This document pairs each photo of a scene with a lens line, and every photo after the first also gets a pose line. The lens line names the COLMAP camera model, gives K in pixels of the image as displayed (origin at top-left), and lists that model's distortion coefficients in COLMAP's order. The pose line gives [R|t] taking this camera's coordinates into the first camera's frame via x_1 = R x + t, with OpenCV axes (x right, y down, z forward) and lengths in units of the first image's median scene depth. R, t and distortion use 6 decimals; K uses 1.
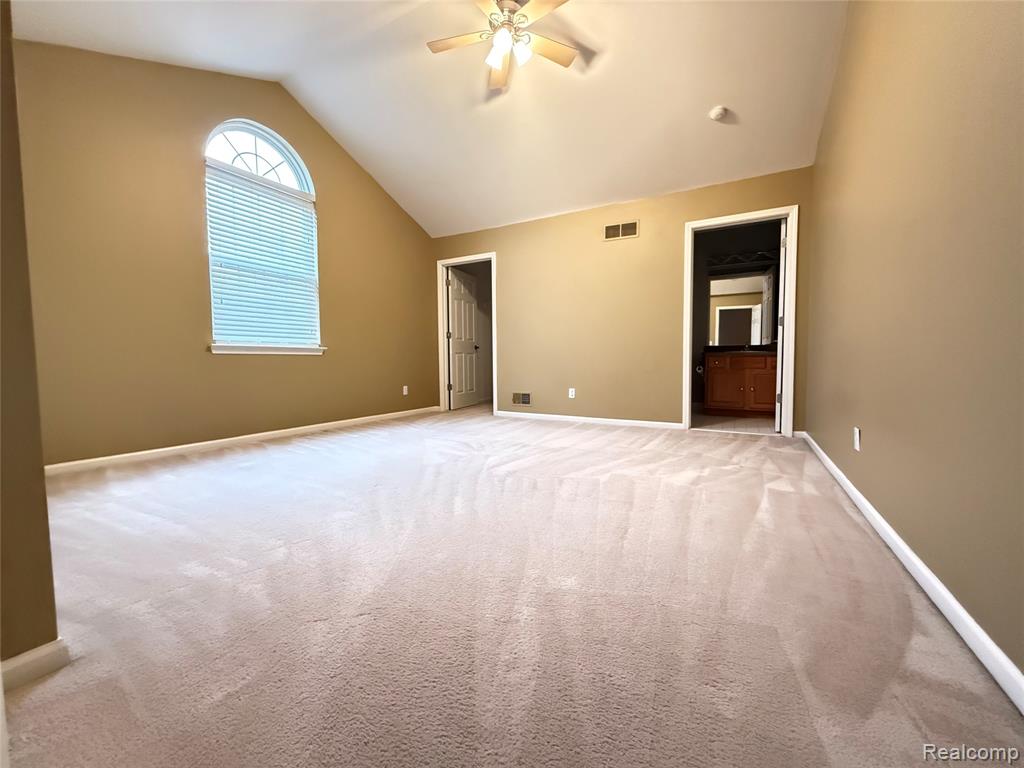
lens RADIAL K [[409.9, 0, 513.5], [0, 409.9, 384.9], [0, 0, 1]] dist [-0.001673, 0.000736]
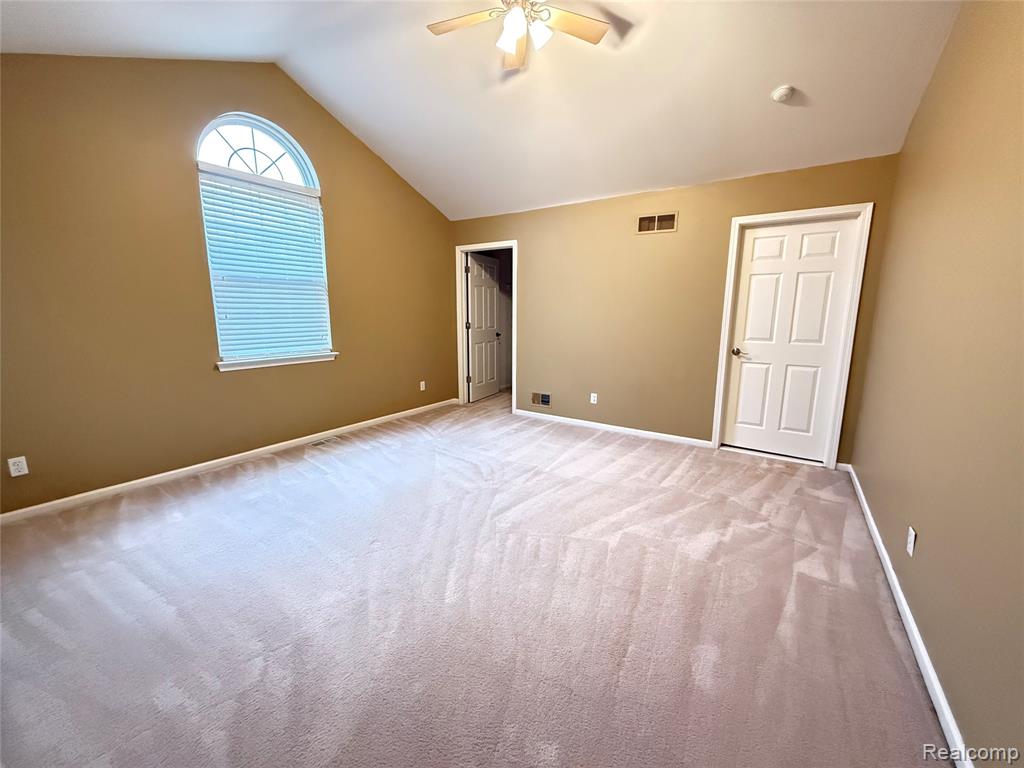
lens RADIAL K [[409.9, 0, 513.6], [0, 409.9, 382.7], [0, 0, 1]] dist [-0.001673, 0.000736]
pose [[0.996601, 0.026969, -0.077843, 0.043702], [-0.017387, 0.992471, 0.121243, -0.179309], [0.080527, -0.119478, 0.989566, 0.079564]]
